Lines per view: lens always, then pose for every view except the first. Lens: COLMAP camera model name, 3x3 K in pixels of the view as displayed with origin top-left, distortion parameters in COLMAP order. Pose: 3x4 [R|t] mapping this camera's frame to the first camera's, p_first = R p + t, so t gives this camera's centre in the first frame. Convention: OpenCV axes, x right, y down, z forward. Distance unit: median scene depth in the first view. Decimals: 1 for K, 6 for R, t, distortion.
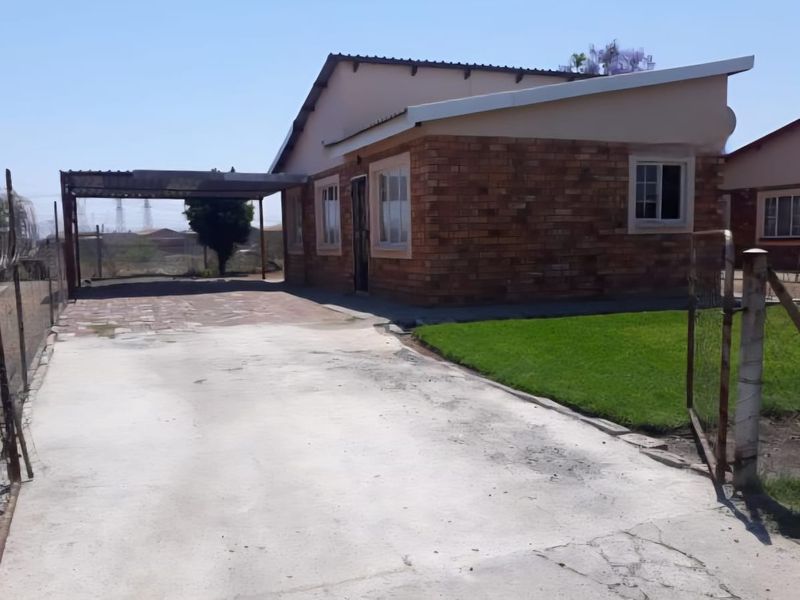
lens RADIAL K [[698.1, 0, 400.0], [0, 698.1, 300.0], [0, 0, 1]] dist [0.122707, -0.002479]
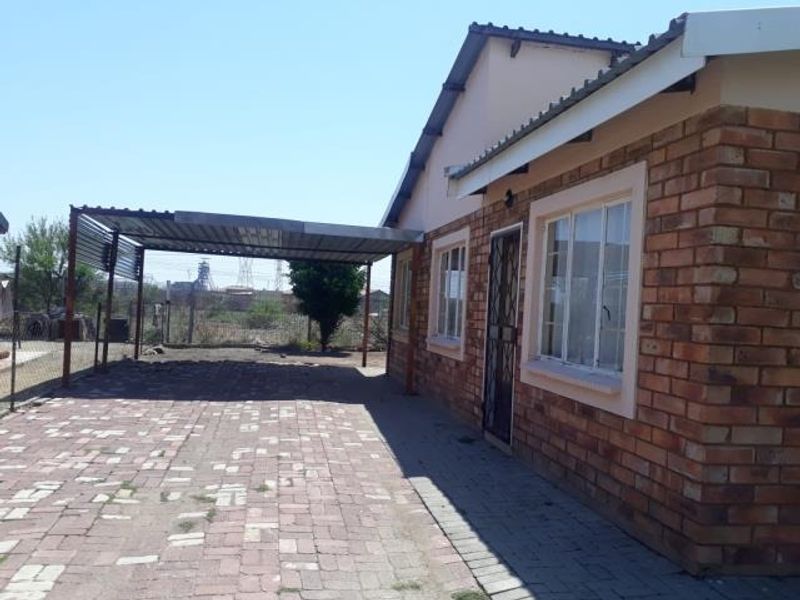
lens RADIAL K [[616.7, 0, 400.0], [0, 616.7, 300.0], [0, 0, 1]] dist [0.003358, -0.001379]
pose [[0.978943, 0.073329, -0.190508, -0.041124], [-0.091690, 0.991765, -0.089415, -0.064614], [0.182383, 0.105000, 0.977605, 0.480883]]
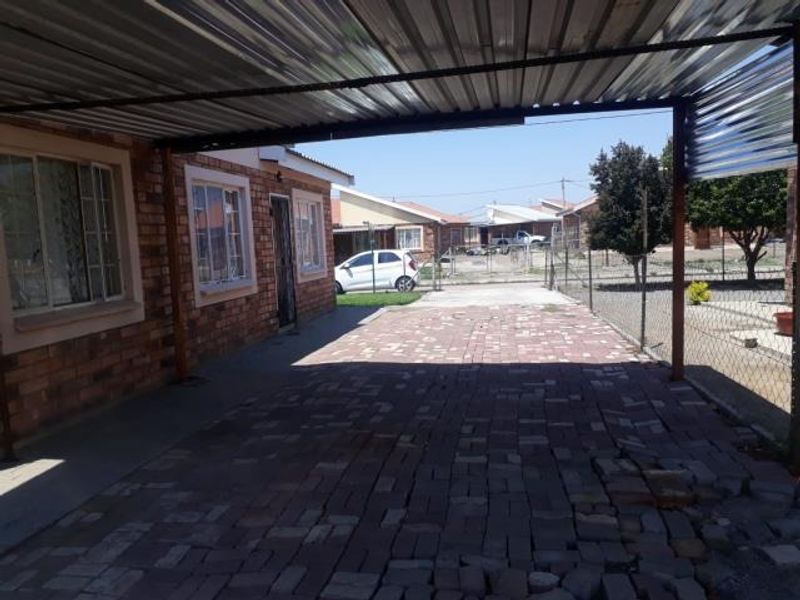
lens RADIAL K [[616.7, 0, 400.0], [0, 616.7, 300.0], [0, 0, 1]] dist [0.003358, -0.001379]
pose [[-0.845212, 0.012937, 0.534275, -0.553695], [0.113851, 0.981117, 0.156353, -0.140479], [-0.522164, 0.192980, -0.830725, 1.474076]]
